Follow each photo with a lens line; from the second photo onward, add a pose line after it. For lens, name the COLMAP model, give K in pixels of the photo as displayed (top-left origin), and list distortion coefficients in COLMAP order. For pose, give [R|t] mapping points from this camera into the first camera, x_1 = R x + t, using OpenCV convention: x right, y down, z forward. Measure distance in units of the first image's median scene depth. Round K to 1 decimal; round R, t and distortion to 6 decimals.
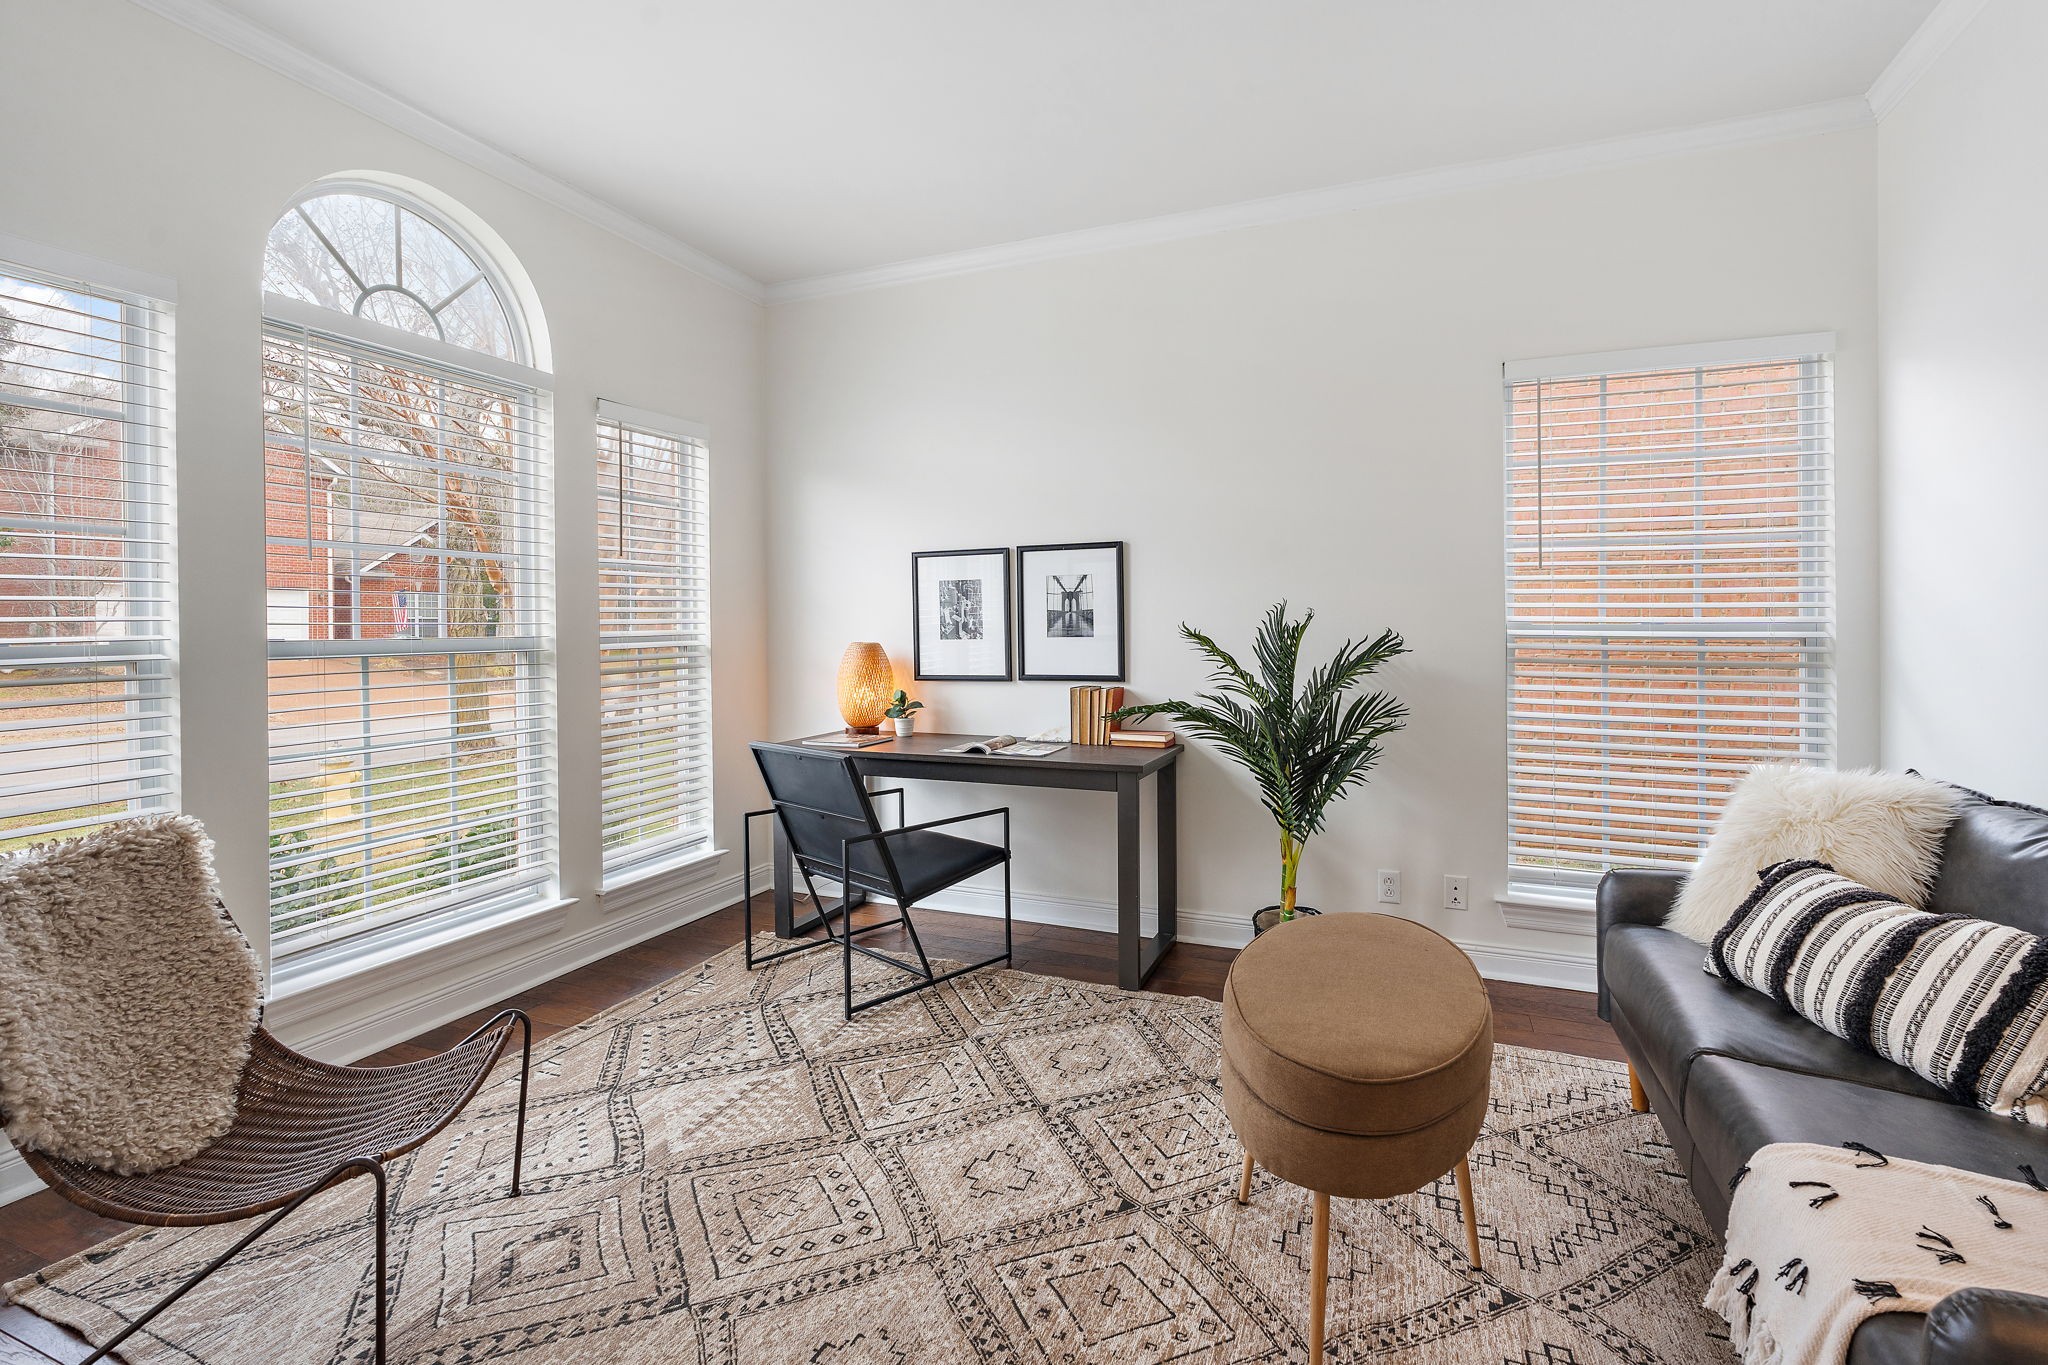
lens RADIAL K [[932.5, 0, 1021.2], [0, 932.5, 647.9], [0, 0, 1]] dist [-0.001419, 0.000211]
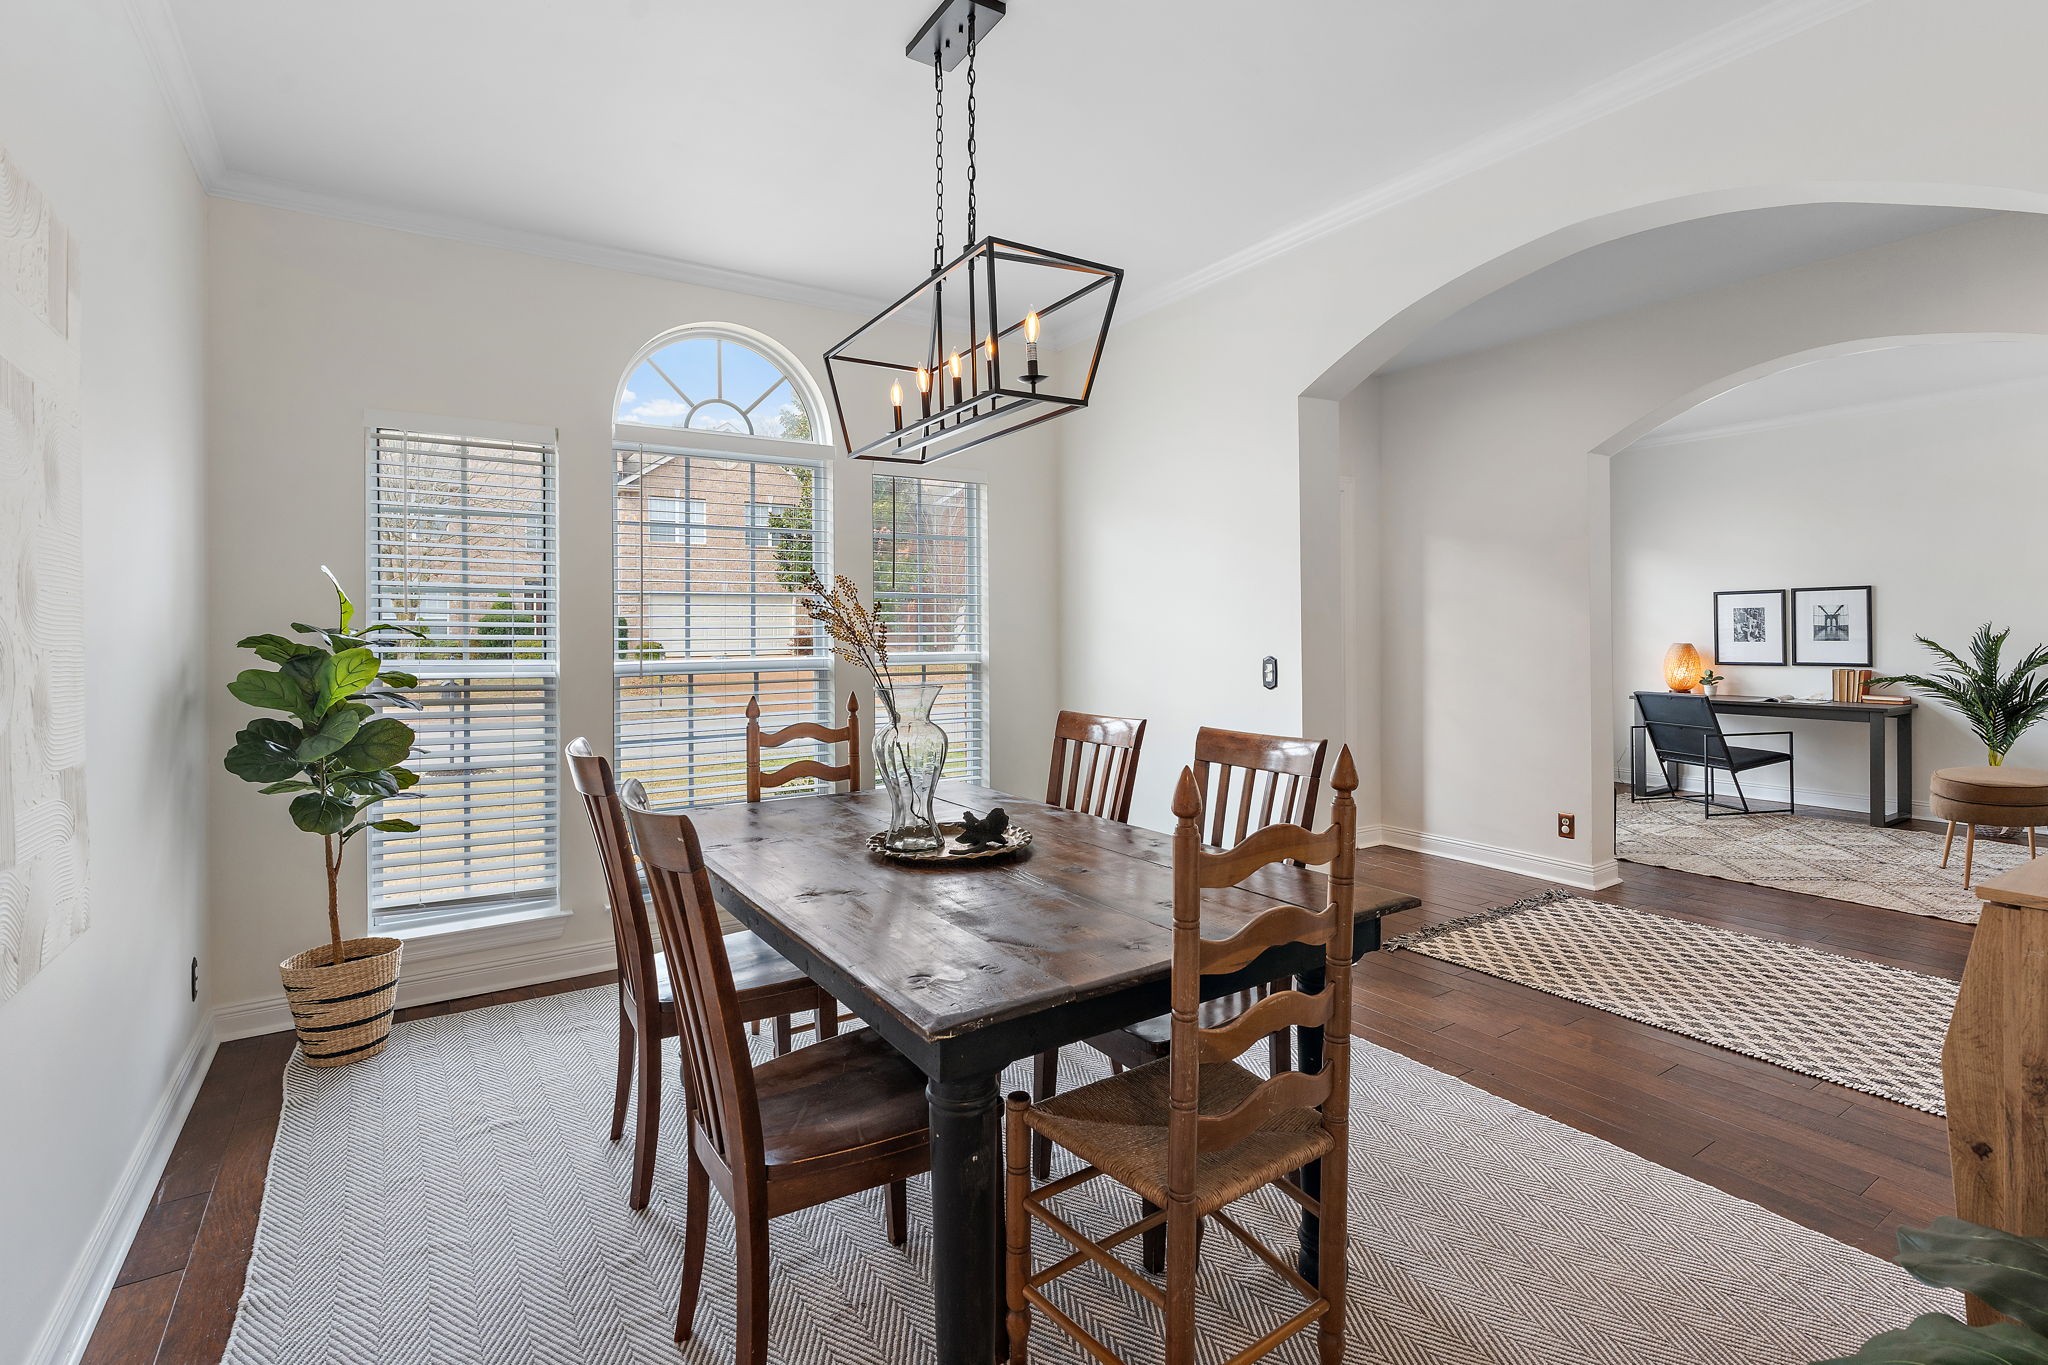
lens RADIAL K [[946.8, 0, 1029.0], [0, 946.8, 633.4], [0, 0, 1]] dist [-0.011953, 0.001692]
pose [[0.823285, 0.002375, -0.567623, -0.184719], [-0.010649, 0.999880, -0.011261, 0.010200], [0.567528, 0.015316, 0.823211, -1.290330]]
